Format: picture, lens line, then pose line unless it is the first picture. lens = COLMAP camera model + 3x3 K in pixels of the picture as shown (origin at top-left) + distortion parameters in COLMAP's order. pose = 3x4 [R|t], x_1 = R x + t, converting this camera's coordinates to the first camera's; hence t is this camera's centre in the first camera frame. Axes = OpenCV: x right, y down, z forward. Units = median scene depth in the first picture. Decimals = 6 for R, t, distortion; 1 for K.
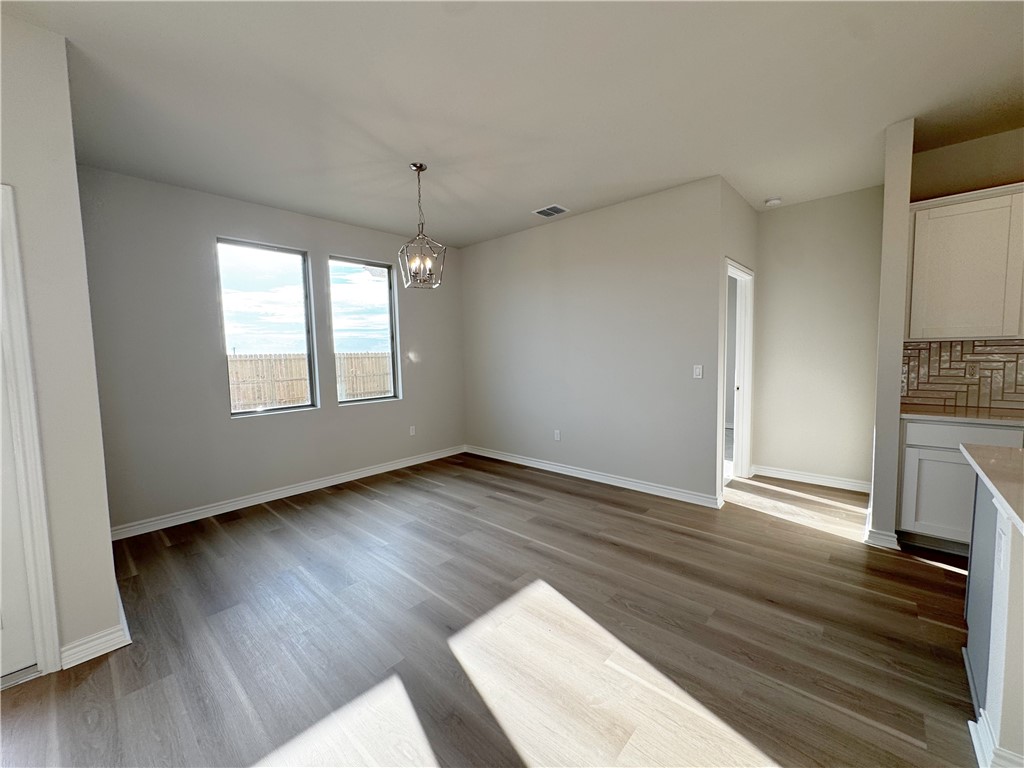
lens RADIAL K [[409.3, 0, 513.7], [0, 409.3, 383.1], [0, 0, 1]] dist [-0.003204, 0.000674]
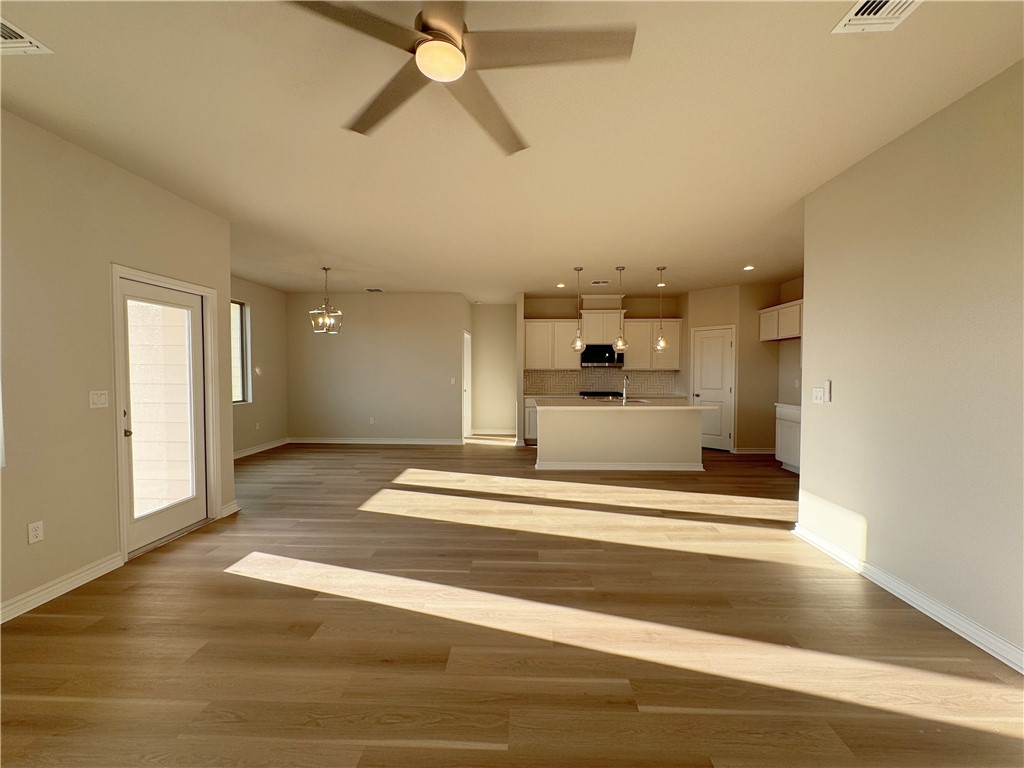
lens RADIAL K [[409.3, 0, 513.7], [0, 409.3, 383.1], [0, 0, 1]] dist [-0.003204, 0.000674]
pose [[0.760177, 0.002253, 0.649713, -0.727367], [0.028876, 0.998889, -0.037249, 0.074068], [-0.649075, 0.047077, 0.759267, -0.856140]]
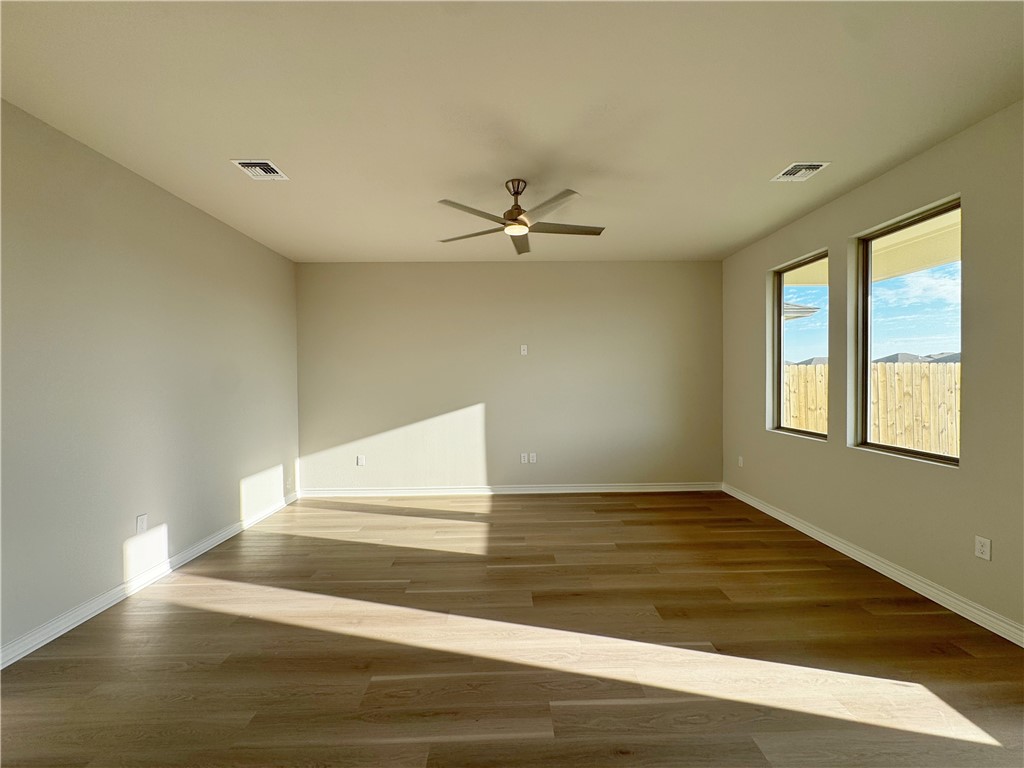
lens RADIAL K [[409.3, 0, 513.7], [0, 409.3, 383.1], [0, 0, 1]] dist [-0.003204, 0.000674]
pose [[-0.724441, 0.038212, -0.688277, 0.118157], [-0.021895, 0.996683, 0.078380, -0.021774], [0.688989, 0.071852, -0.721201, 0.163984]]
